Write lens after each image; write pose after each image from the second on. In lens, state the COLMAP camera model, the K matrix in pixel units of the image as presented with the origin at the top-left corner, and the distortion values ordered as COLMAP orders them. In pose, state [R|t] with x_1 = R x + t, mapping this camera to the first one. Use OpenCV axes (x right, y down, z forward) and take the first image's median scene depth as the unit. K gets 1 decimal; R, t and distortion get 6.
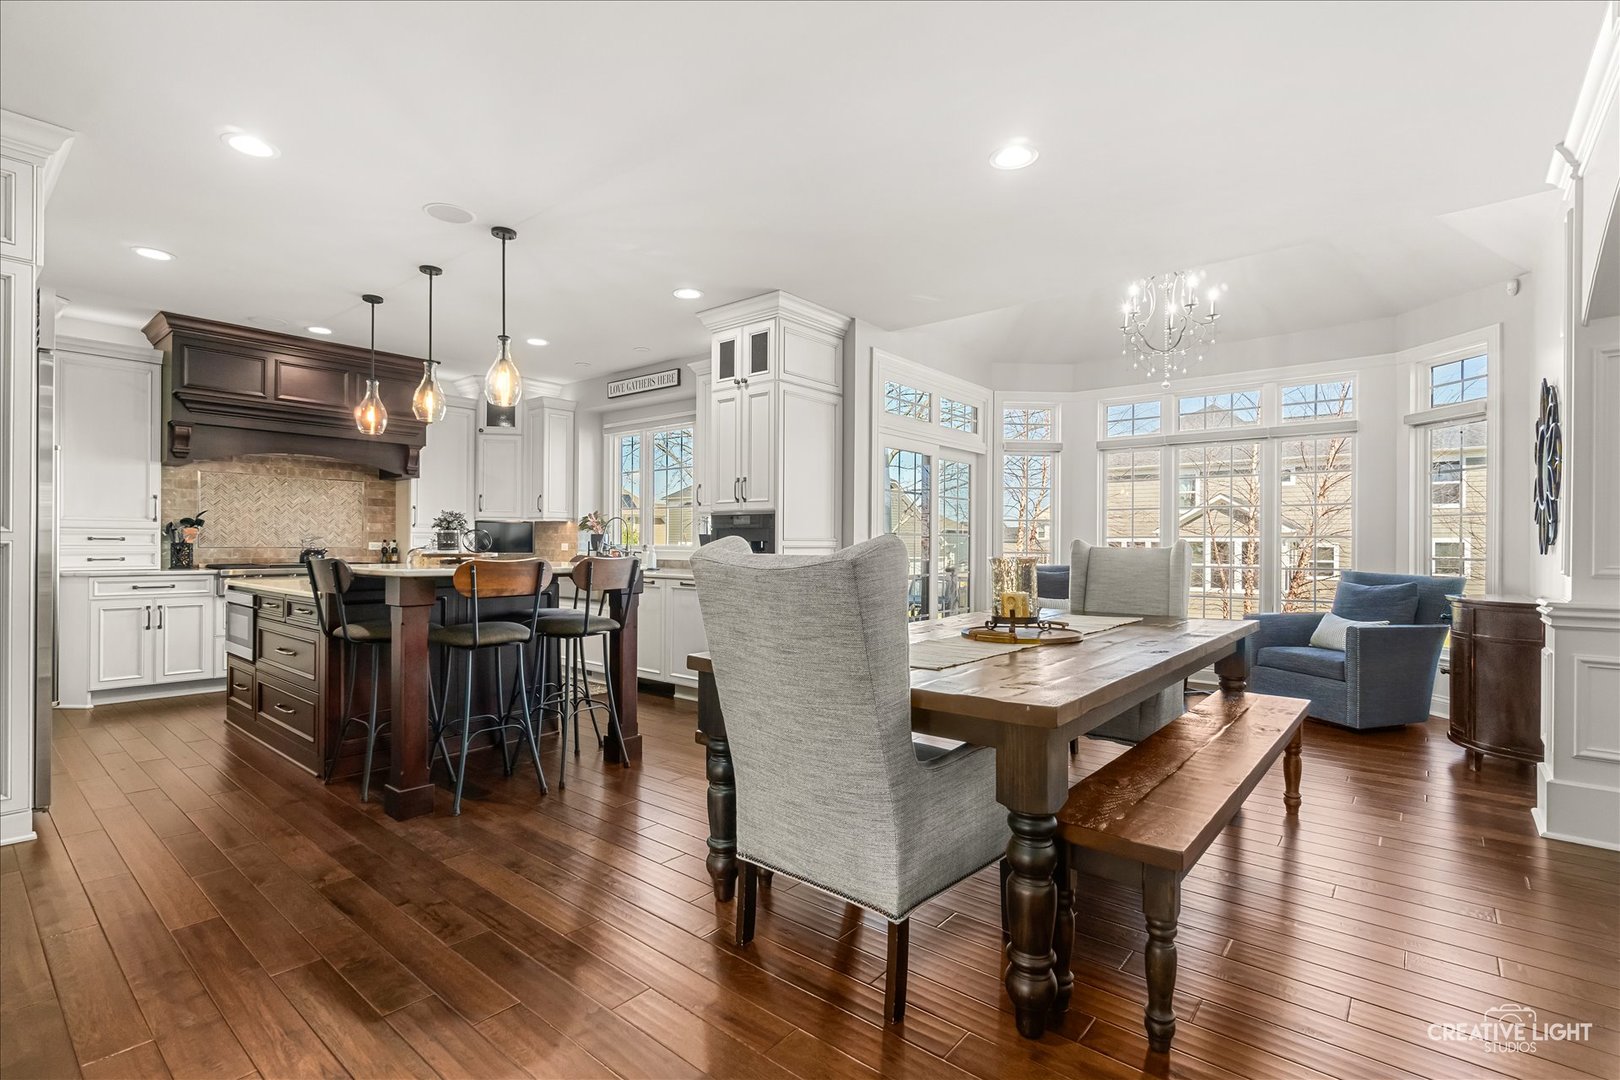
lens RADIAL K [[742.5, 0, 804.1], [0, 742.5, 545.9], [0, 0, 1]] dist [0.000506, 0.000149]
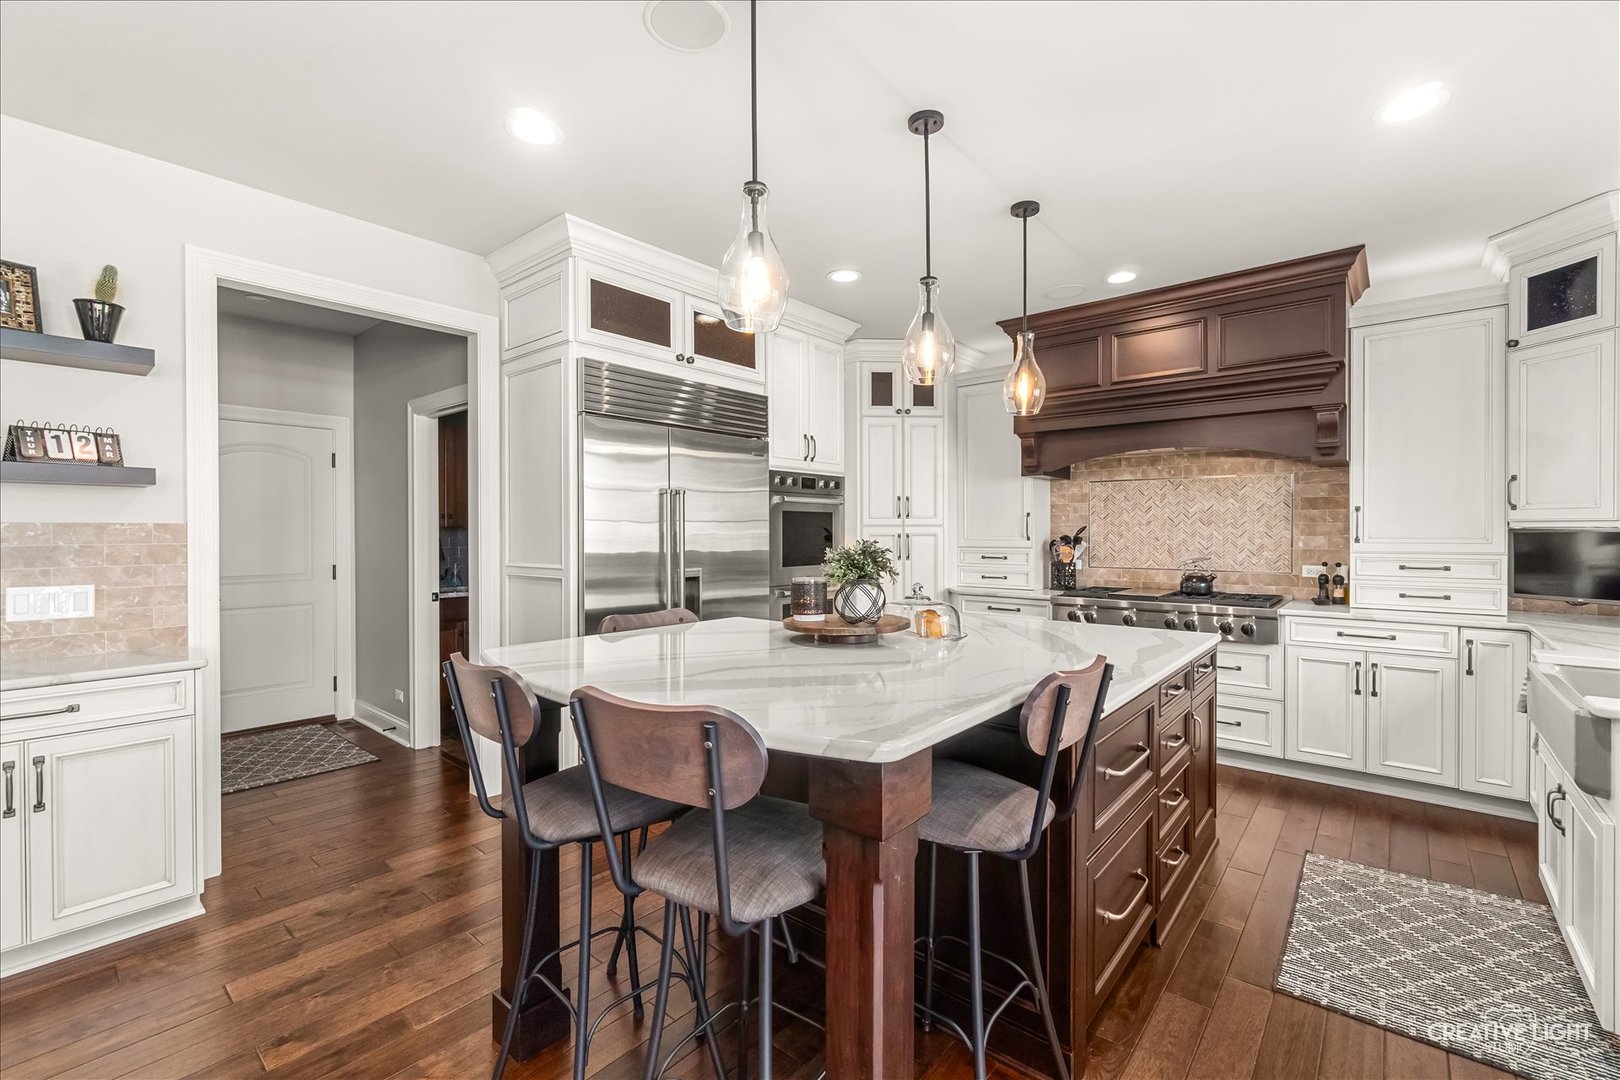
lens RADIAL K [[691.8, 0, 810.6], [0, 691.8, 539.8], [0, 0, 1]] dist [-0.007678, -0.000340]
pose [[-0.003213, 0.002701, -0.999991, 0.020798], [-0.002737, 0.999993, 0.002709, -0.029800], [0.999991, 0.002745, -0.003206, 0.614405]]
